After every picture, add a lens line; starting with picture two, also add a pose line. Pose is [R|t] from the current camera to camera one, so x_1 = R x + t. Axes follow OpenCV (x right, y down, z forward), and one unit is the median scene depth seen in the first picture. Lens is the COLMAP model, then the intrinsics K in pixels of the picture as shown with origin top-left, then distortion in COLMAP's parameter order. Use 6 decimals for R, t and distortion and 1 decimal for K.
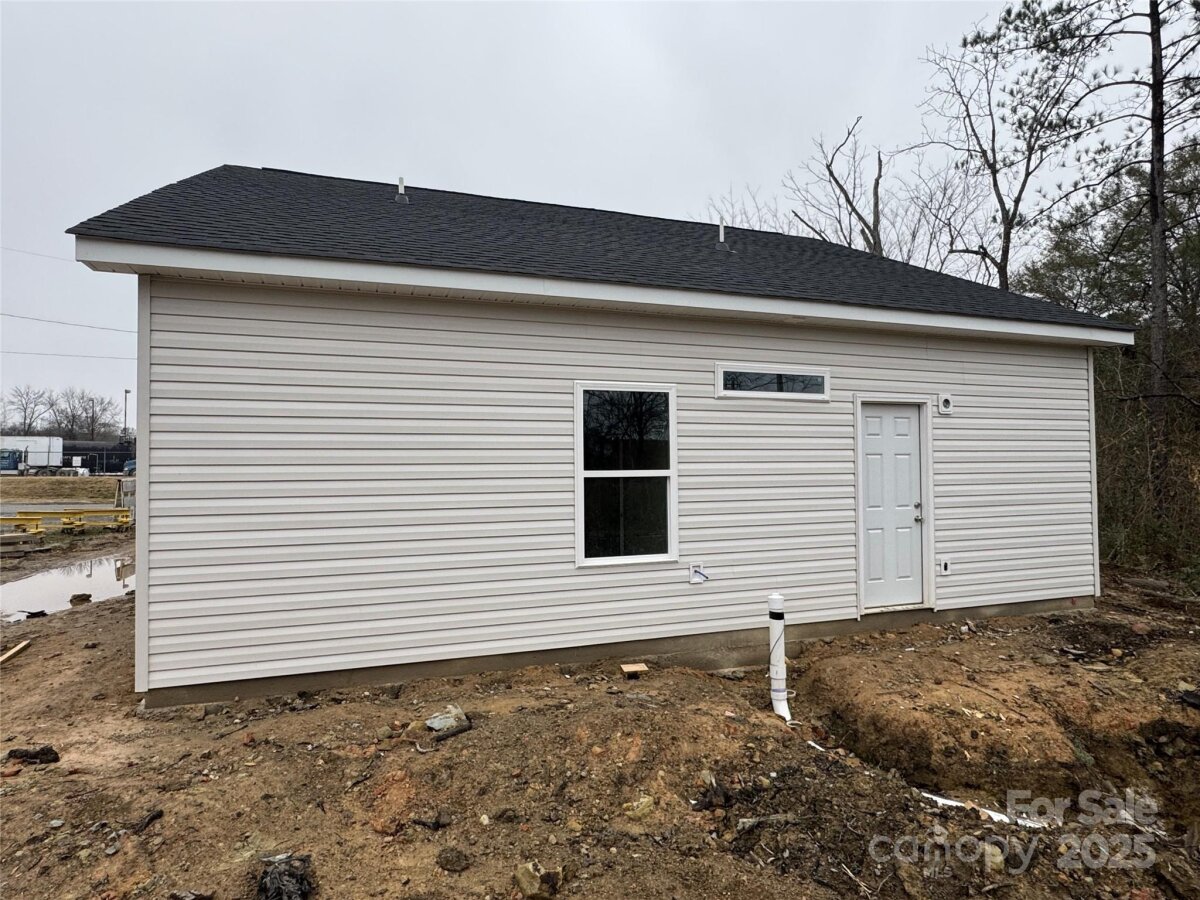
lens RADIAL K [[700.7, 0, 600.0], [0, 700.7, 450.0], [0, 0, 1]] dist [-0.005252, 0.000052]
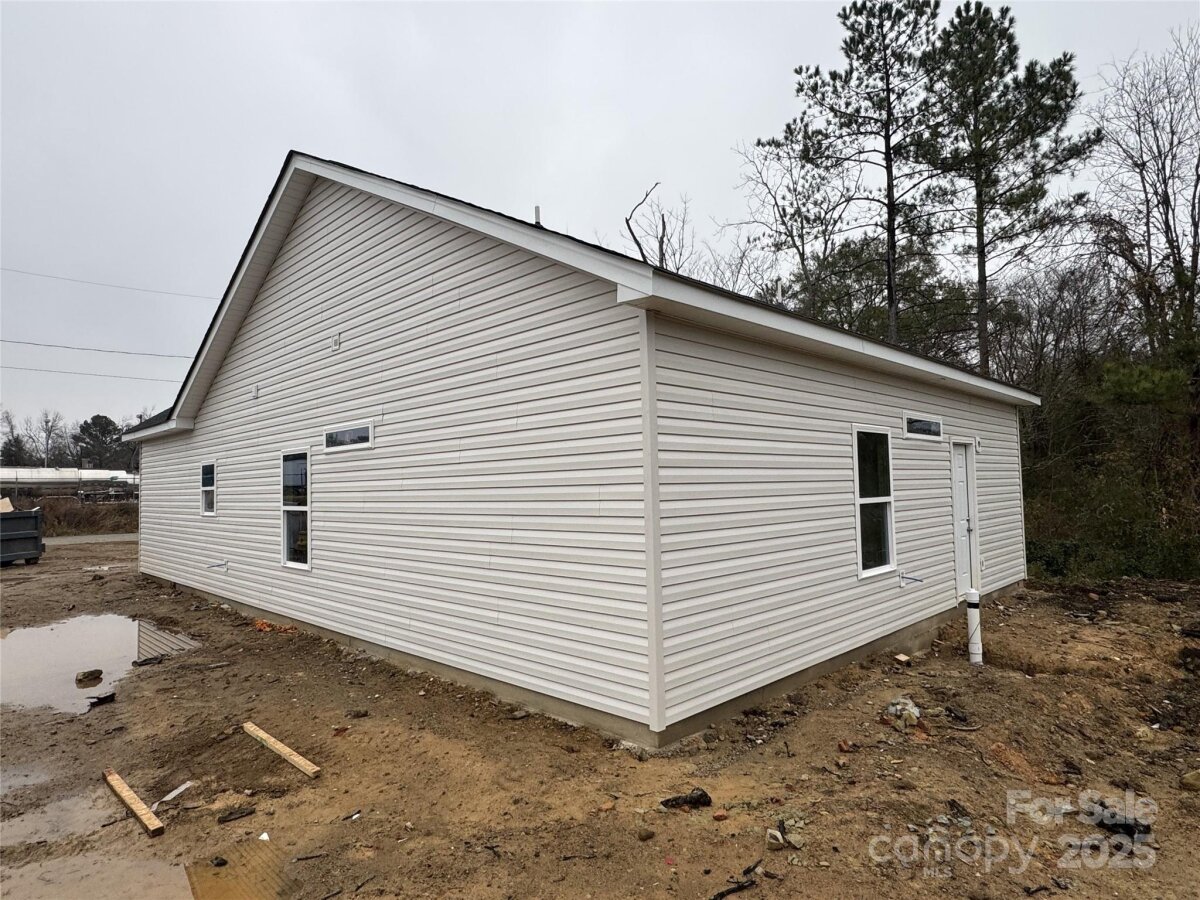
lens RADIAL K [[700.7, 0, 600.0], [0, 700.7, 450.0], [0, 0, 1]] dist [-0.005252, 0.000052]
pose [[0.900633, 0.012793, 0.434393, -0.945277], [0.001273, 0.999485, -0.032074, -0.015494], [-0.434579, 0.029440, 0.900152, 0.109282]]
